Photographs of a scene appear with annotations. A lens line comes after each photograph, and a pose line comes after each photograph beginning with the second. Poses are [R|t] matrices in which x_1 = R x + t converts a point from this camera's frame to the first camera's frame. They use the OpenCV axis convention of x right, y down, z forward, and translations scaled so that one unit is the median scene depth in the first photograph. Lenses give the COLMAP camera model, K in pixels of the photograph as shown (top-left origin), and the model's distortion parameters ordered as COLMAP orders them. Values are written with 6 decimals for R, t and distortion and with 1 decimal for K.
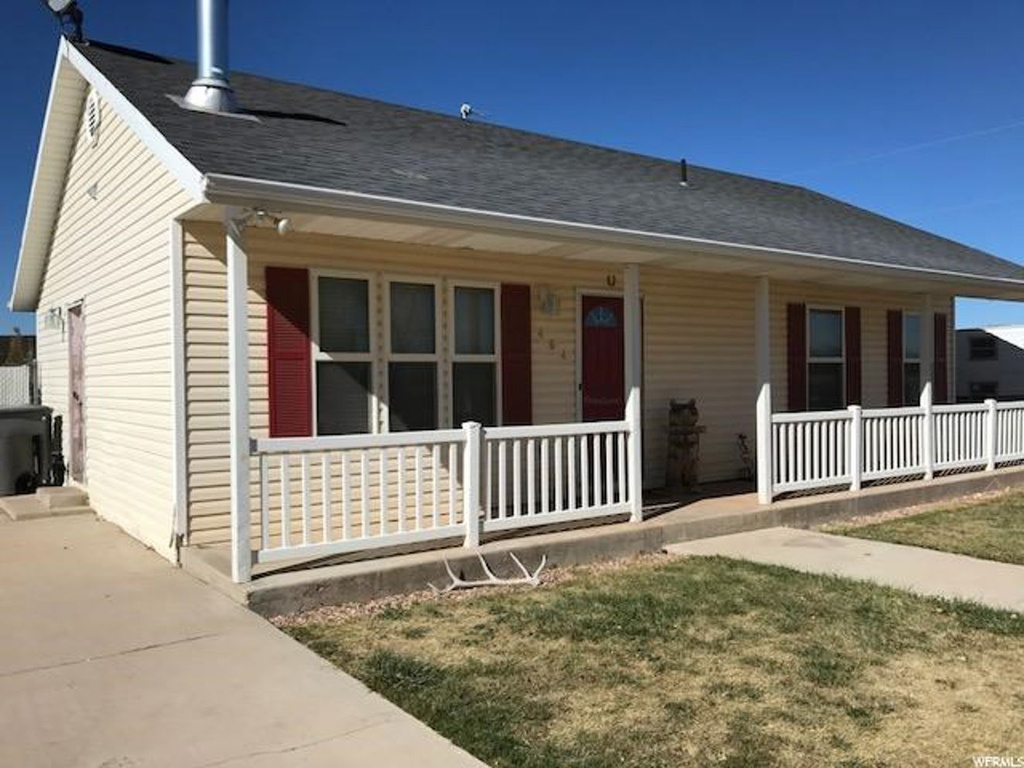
lens RADIAL K [[834.6, 0, 493.4], [0, 834.6, 385.5], [0, 0, 1]] dist [0.028114, -0.005815]
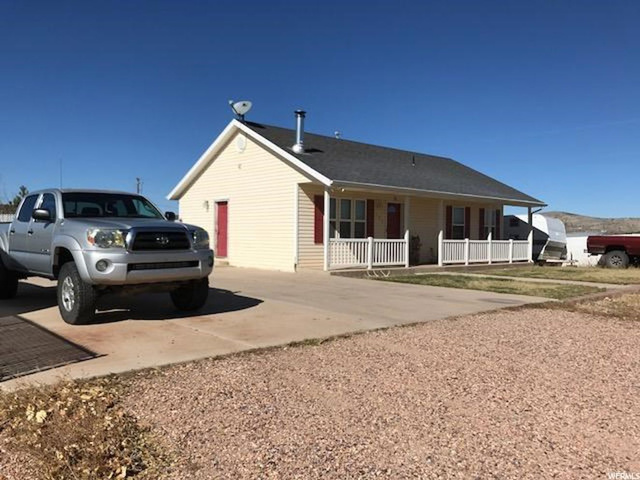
lens RADIAL K [[521.6, 0, 308.4], [0, 521.6, 240.9], [0, 0, 1]] dist [0.028114, -0.005815]
pose [[0.994983, 0.019719, 0.098078, -0.409972], [-0.019692, 0.999805, -0.001243, 0.052576], [-0.098083, -0.000695, 0.995178, -1.034465]]
